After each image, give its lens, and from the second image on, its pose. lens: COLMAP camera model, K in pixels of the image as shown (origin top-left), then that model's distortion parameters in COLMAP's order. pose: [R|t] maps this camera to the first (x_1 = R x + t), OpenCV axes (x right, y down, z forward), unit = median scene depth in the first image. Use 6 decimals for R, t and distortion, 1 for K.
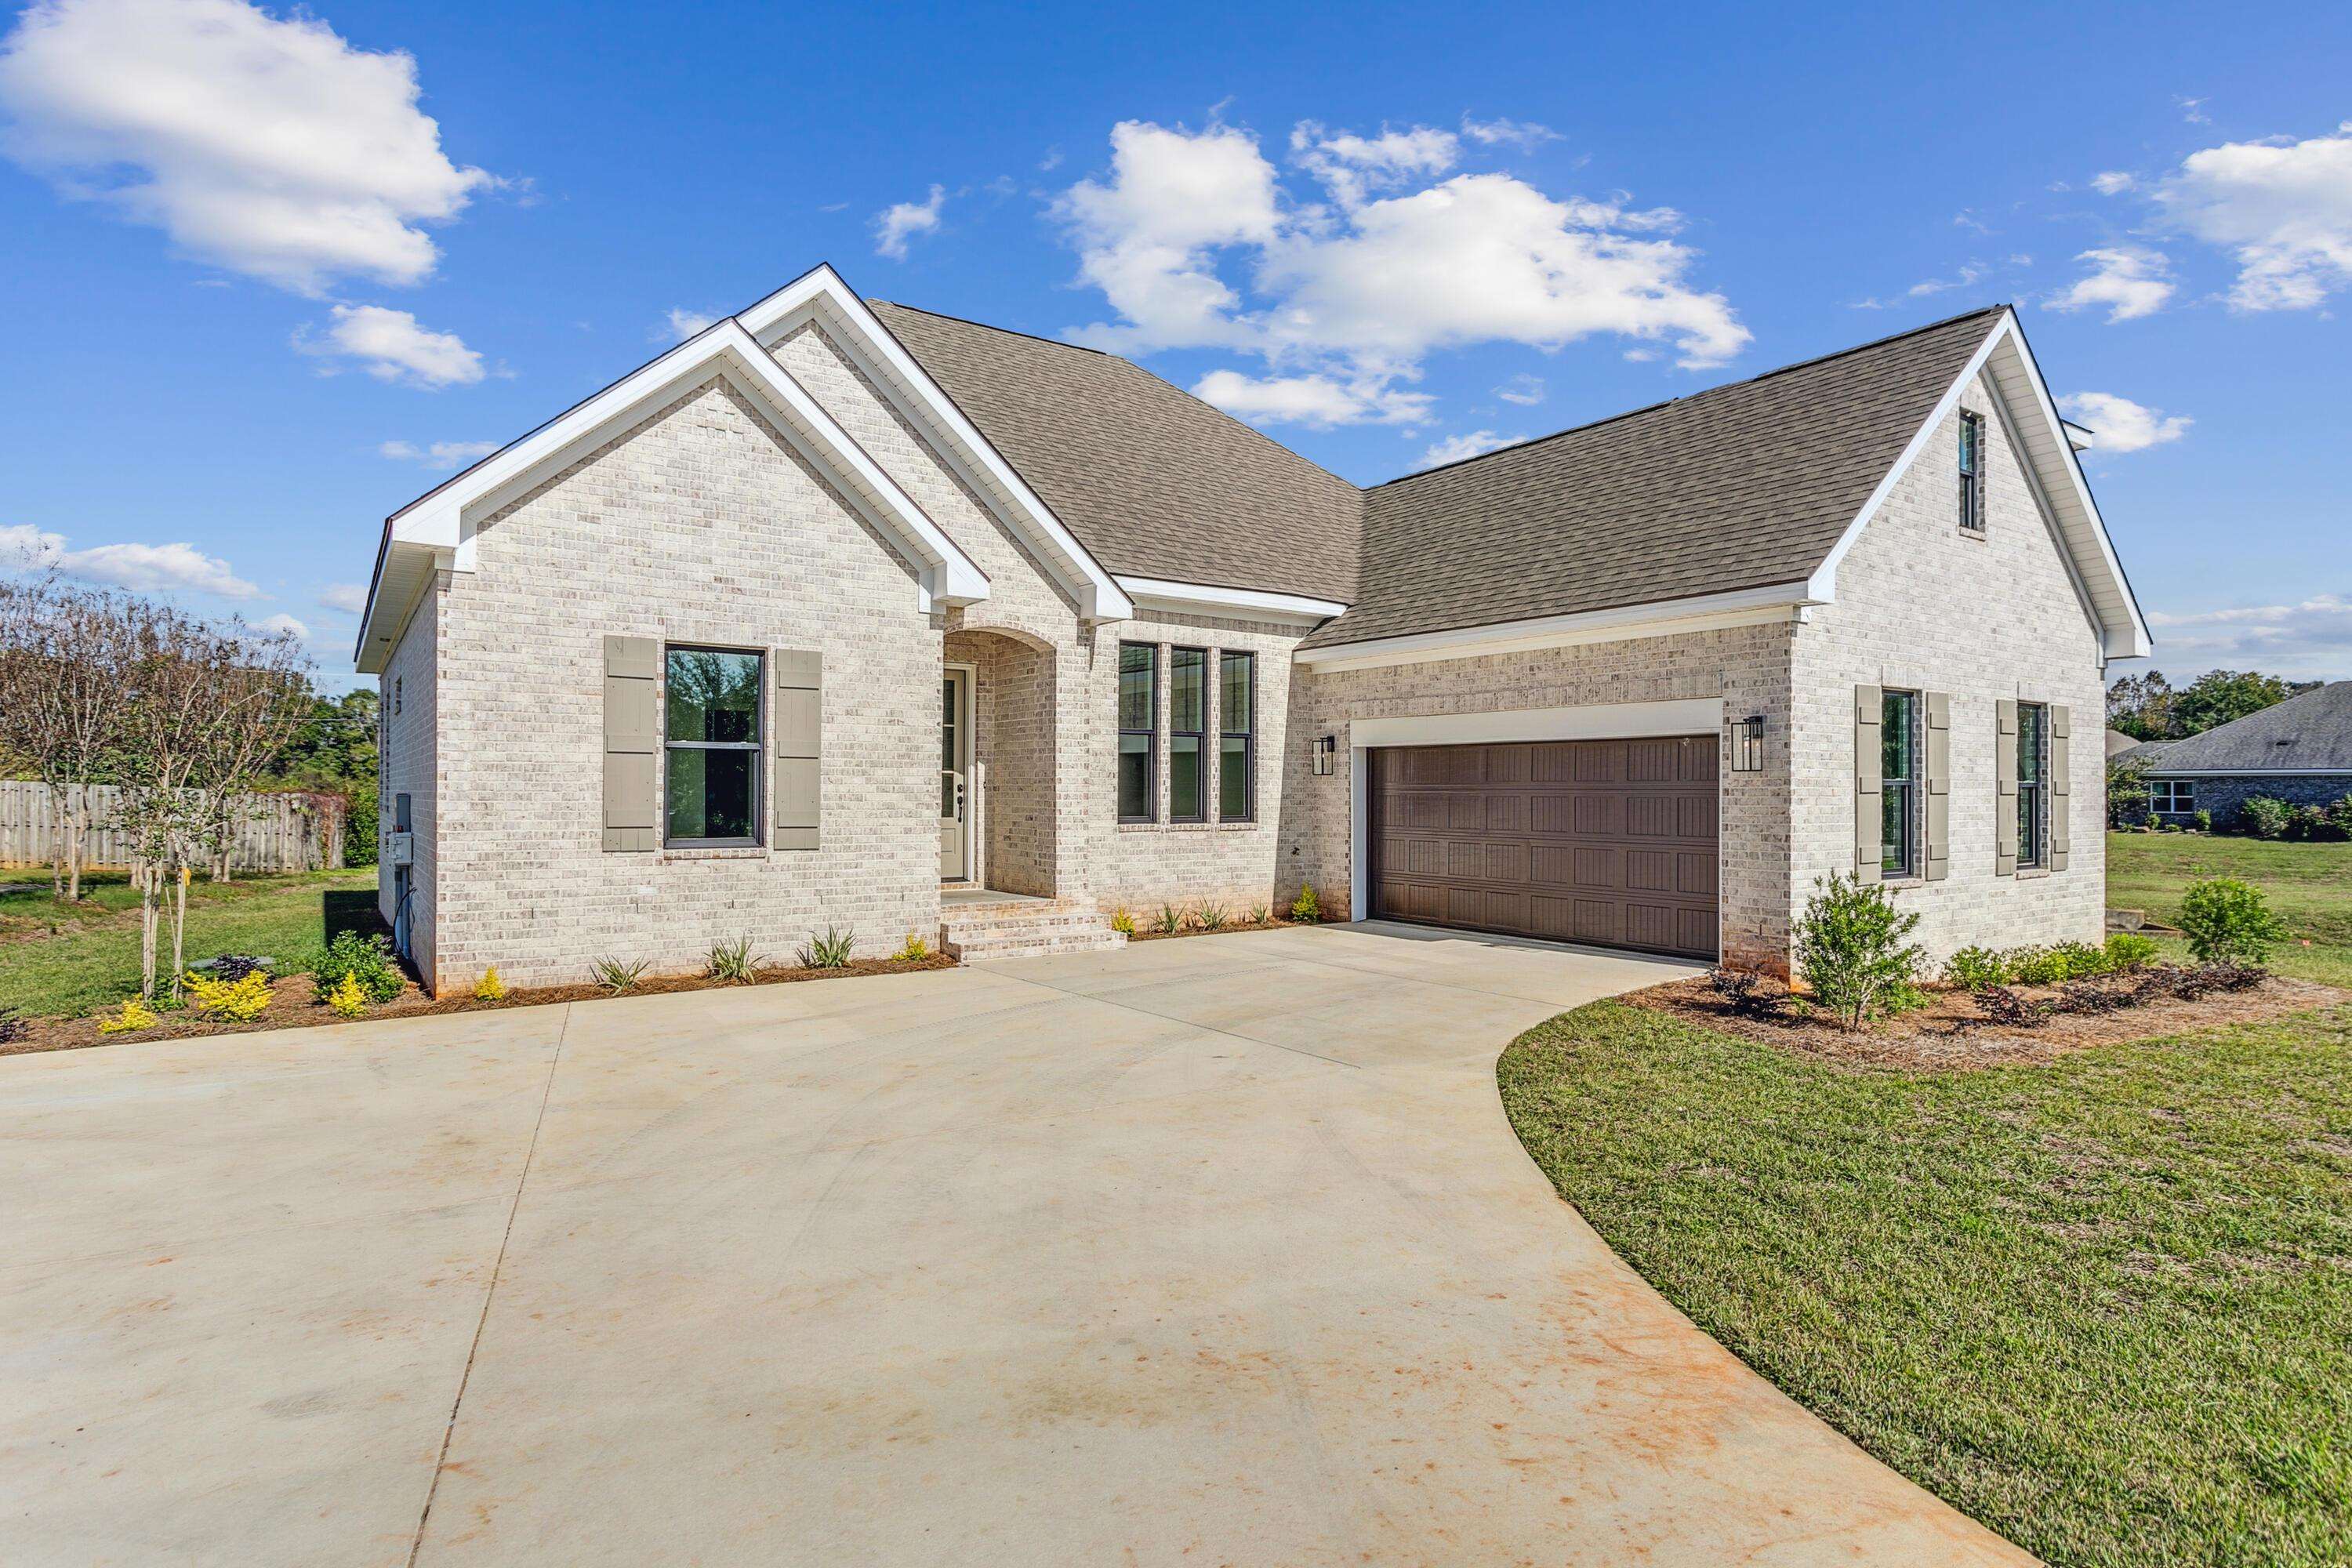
lens RADIAL K [[1313.4, 0, 1178.8], [0, 1313.4, 841.7], [0, 0, 1]] dist [-0.002421, 0.001053]
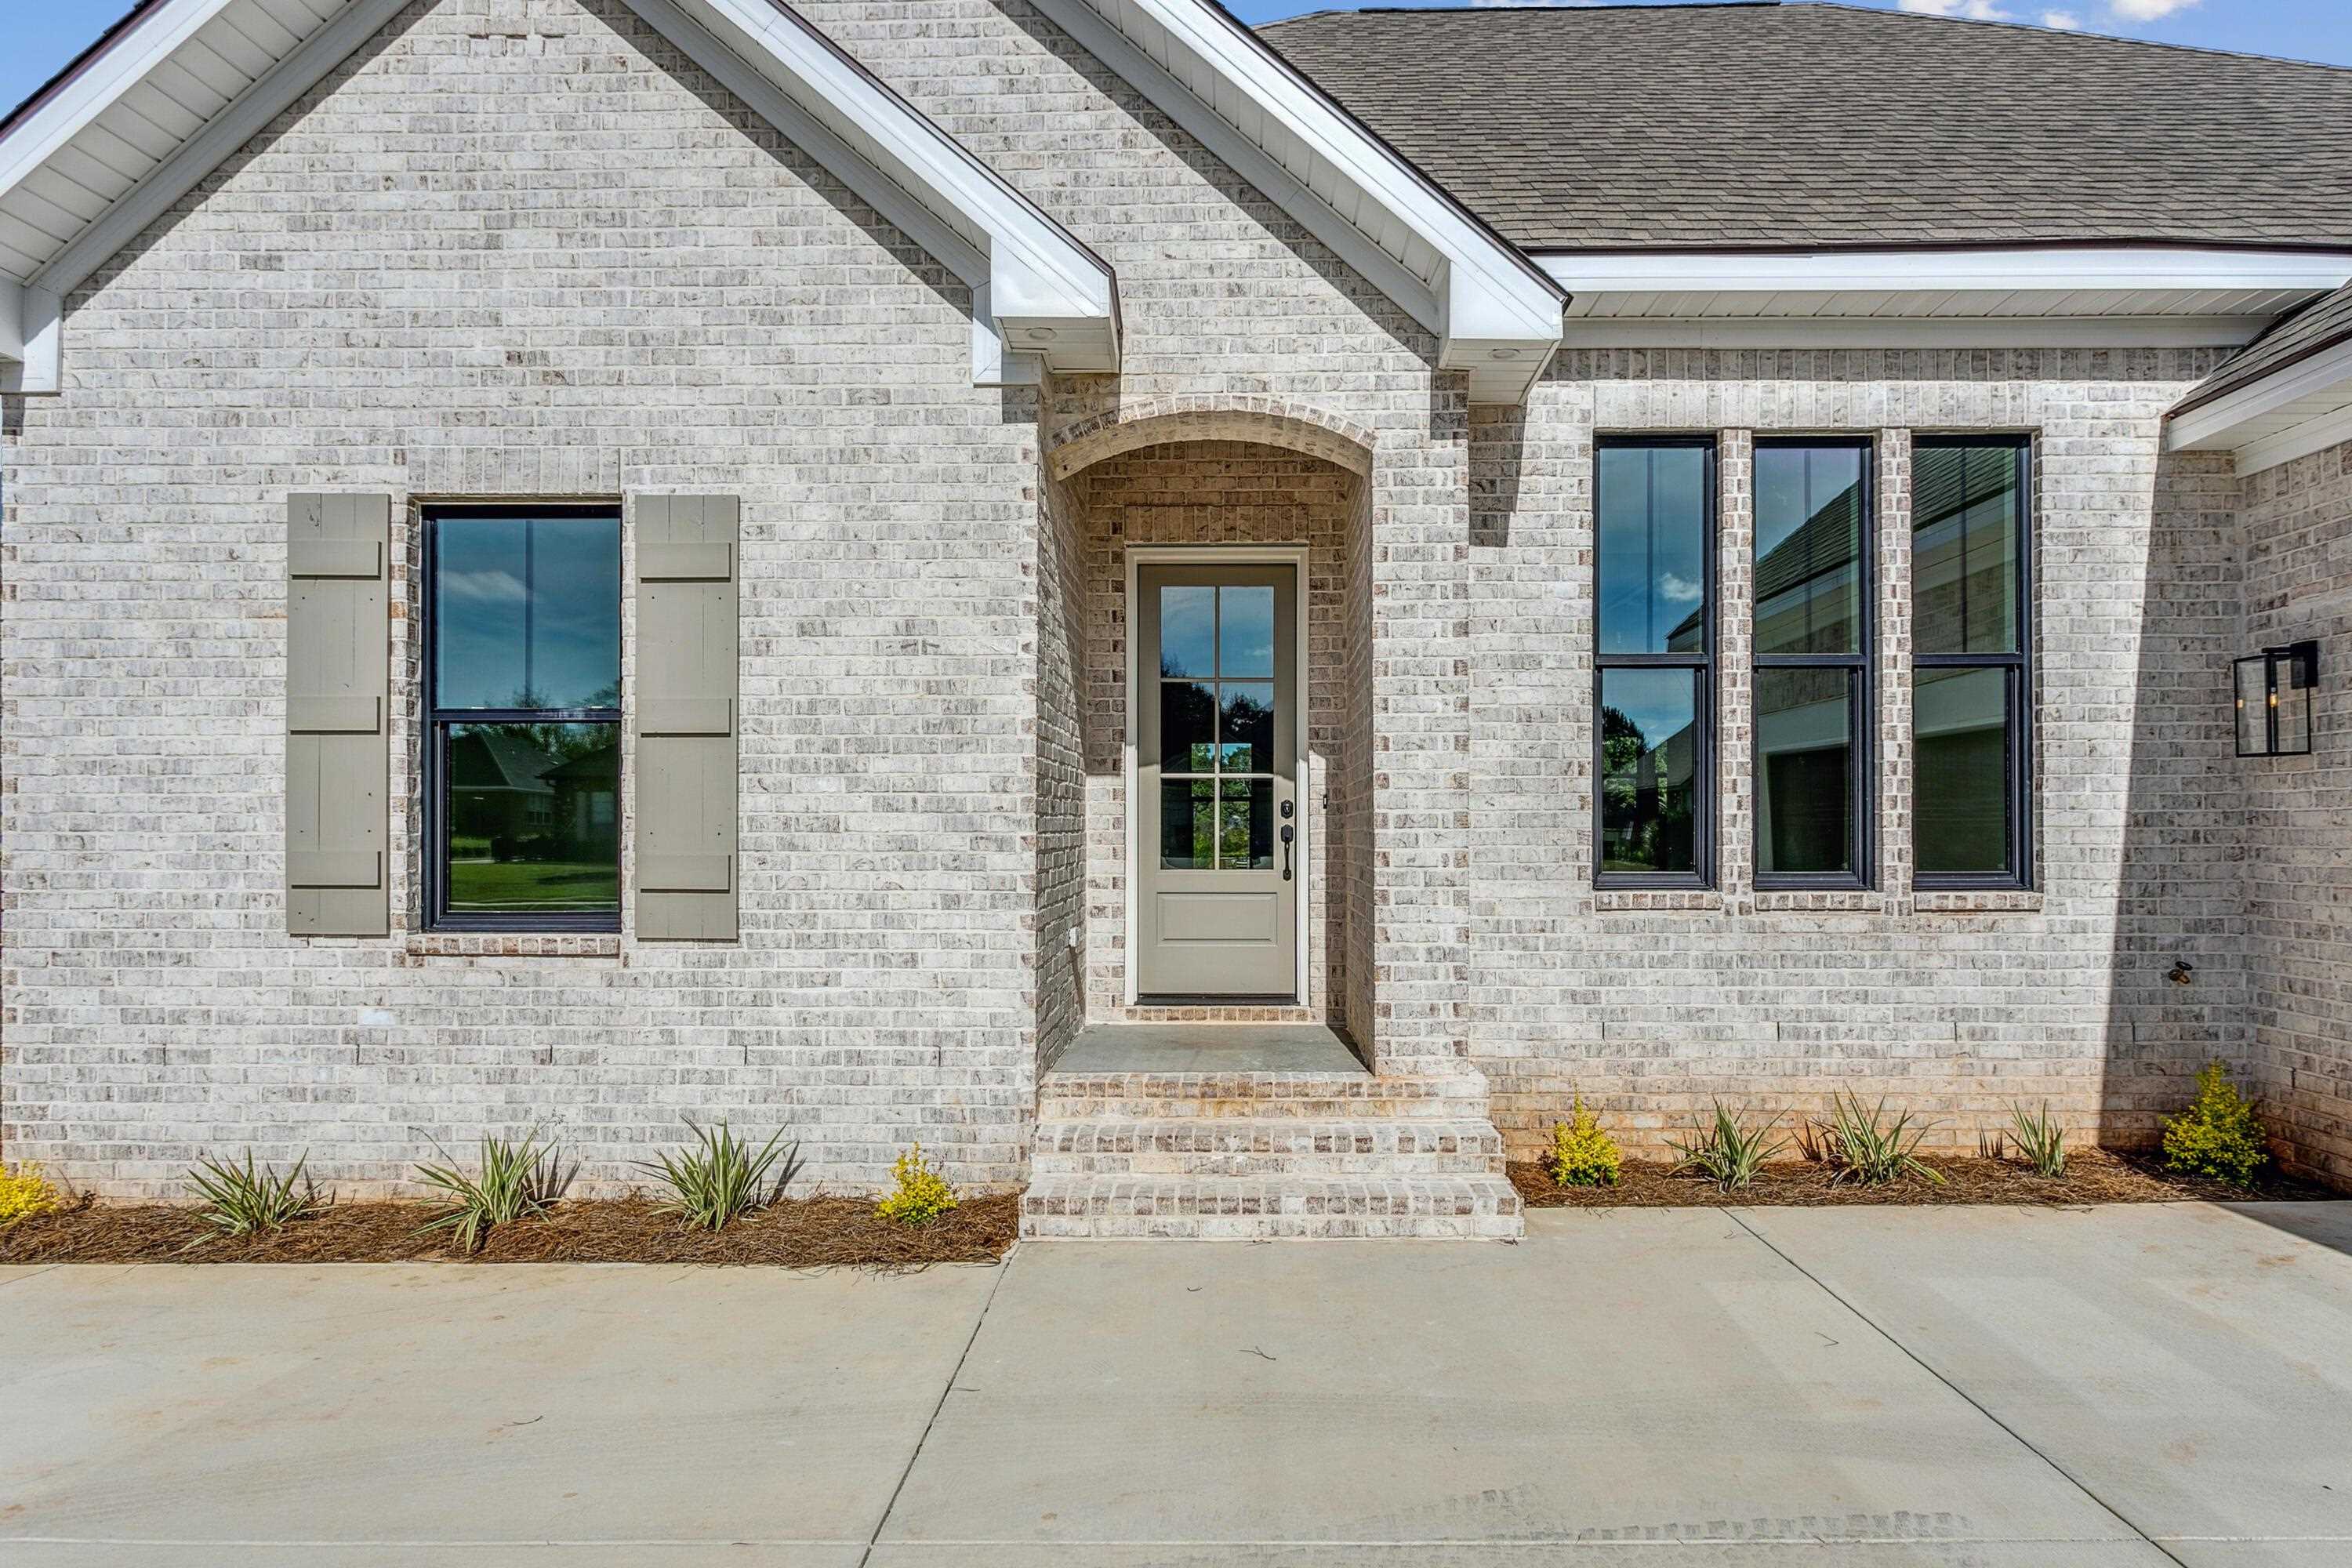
lens RADIAL K [[1313.4, 0, 1178.8], [0, 1313.4, 841.7], [0, 0, 1]] dist [-0.002421, 0.001053]
pose [[0.803927, -0.002469, -0.594723, 0.108043], [-0.018004, 0.999432, -0.028485, -0.017387], [0.594456, 0.033607, 0.803426, 0.718582]]
